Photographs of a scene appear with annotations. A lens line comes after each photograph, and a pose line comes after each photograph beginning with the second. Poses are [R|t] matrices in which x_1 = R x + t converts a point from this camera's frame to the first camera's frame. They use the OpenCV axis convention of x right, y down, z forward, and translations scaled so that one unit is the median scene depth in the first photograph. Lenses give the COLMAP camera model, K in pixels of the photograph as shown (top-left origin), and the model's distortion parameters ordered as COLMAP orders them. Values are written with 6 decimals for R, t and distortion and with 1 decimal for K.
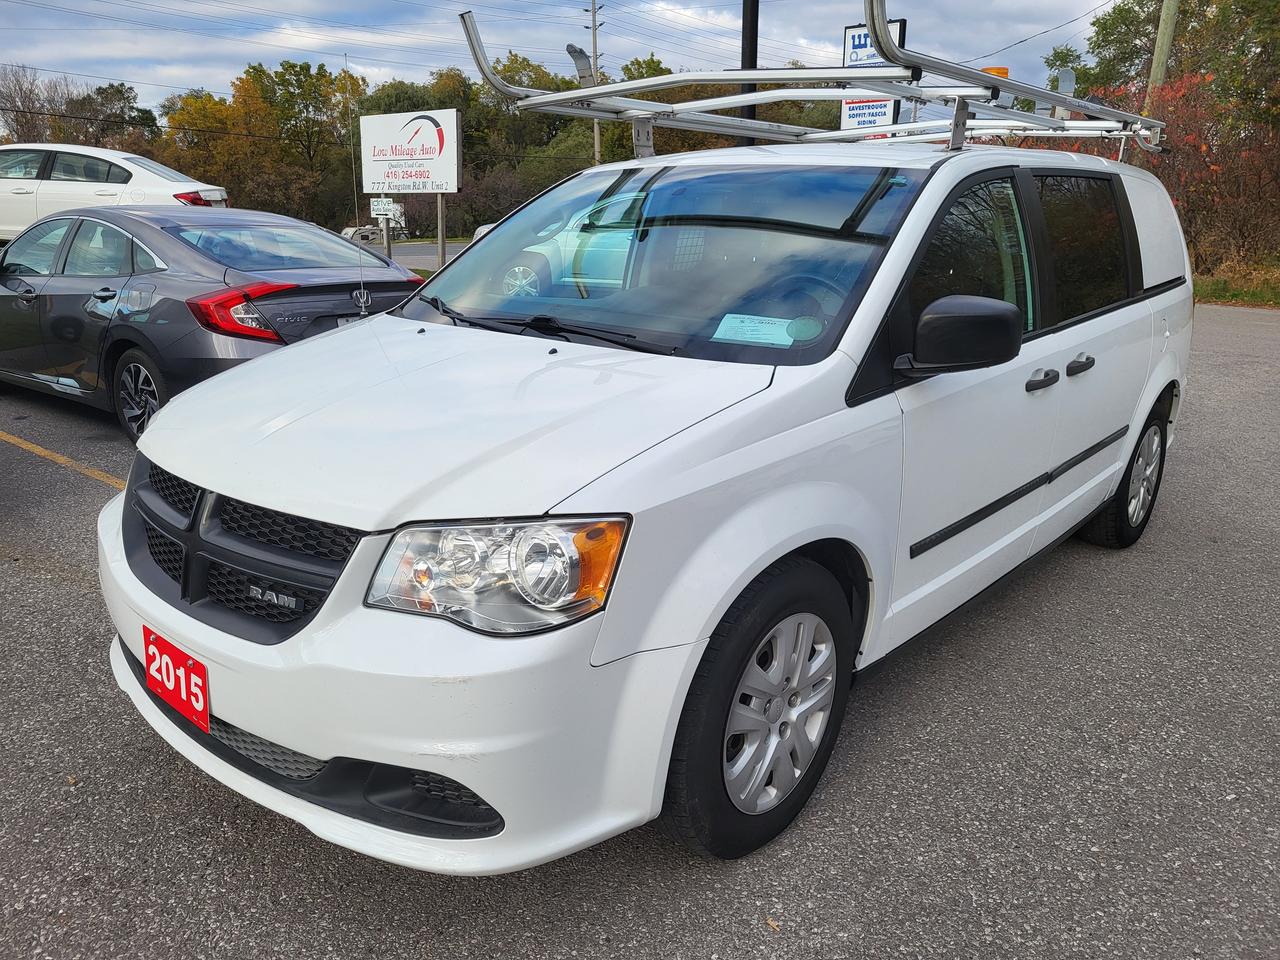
lens RADIAL K [[969.1, 0, 640.0], [0, 969.1, 480.0], [0, 0, 1]] dist [0.072698, -0.063062]
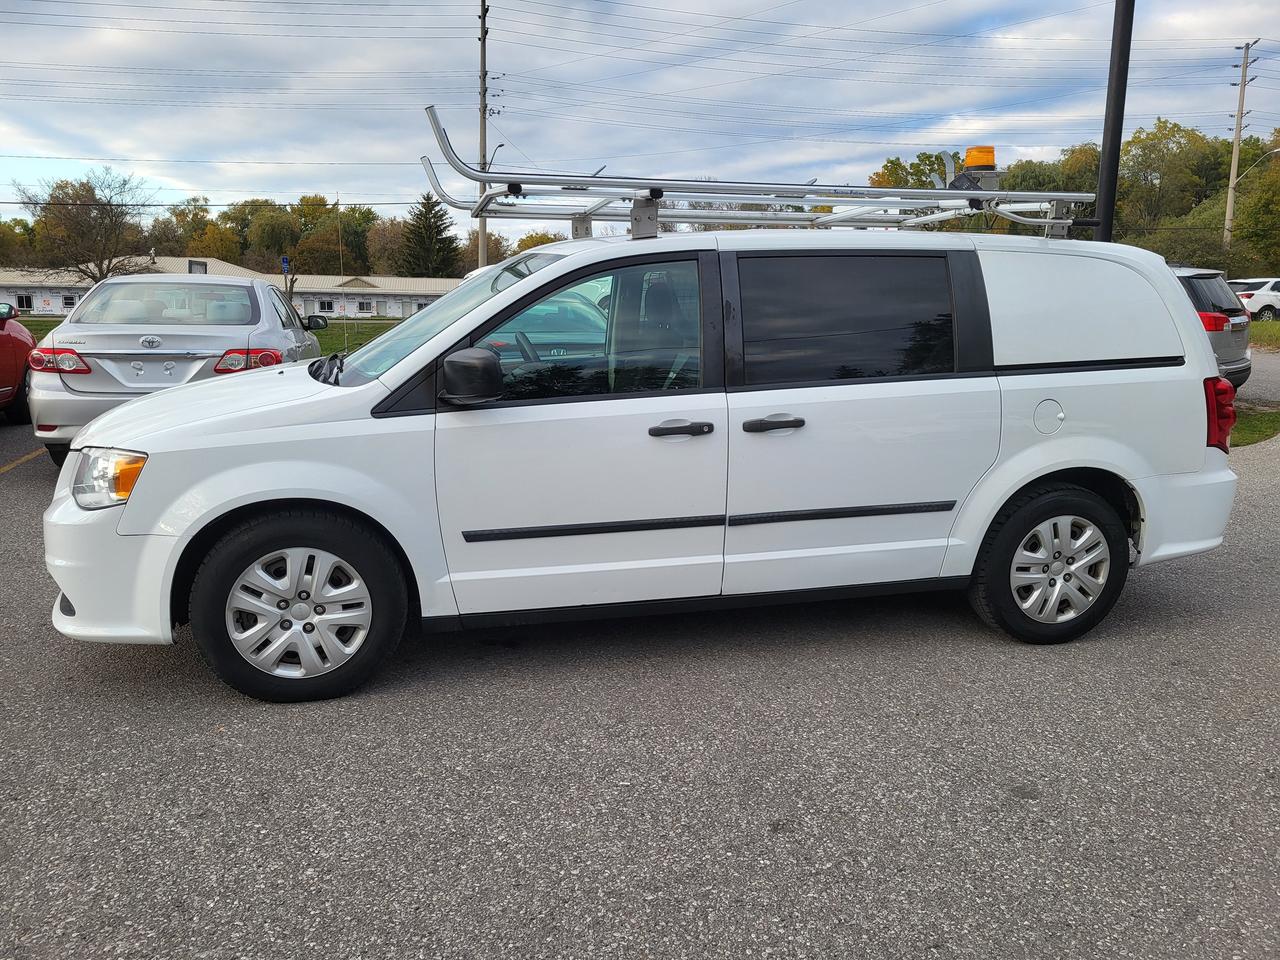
lens RADIAL K [[969.9, 0, 640.0], [0, 969.9, 480.0], [0, 0, 1]] dist [0.035118, -0.002635]
pose [[0.812746, 0.107236, -0.572665, 0.794210], [-0.150156, 0.988264, -0.028047, -0.001194], [0.562936, 0.108785, 0.819310, 0.022918]]
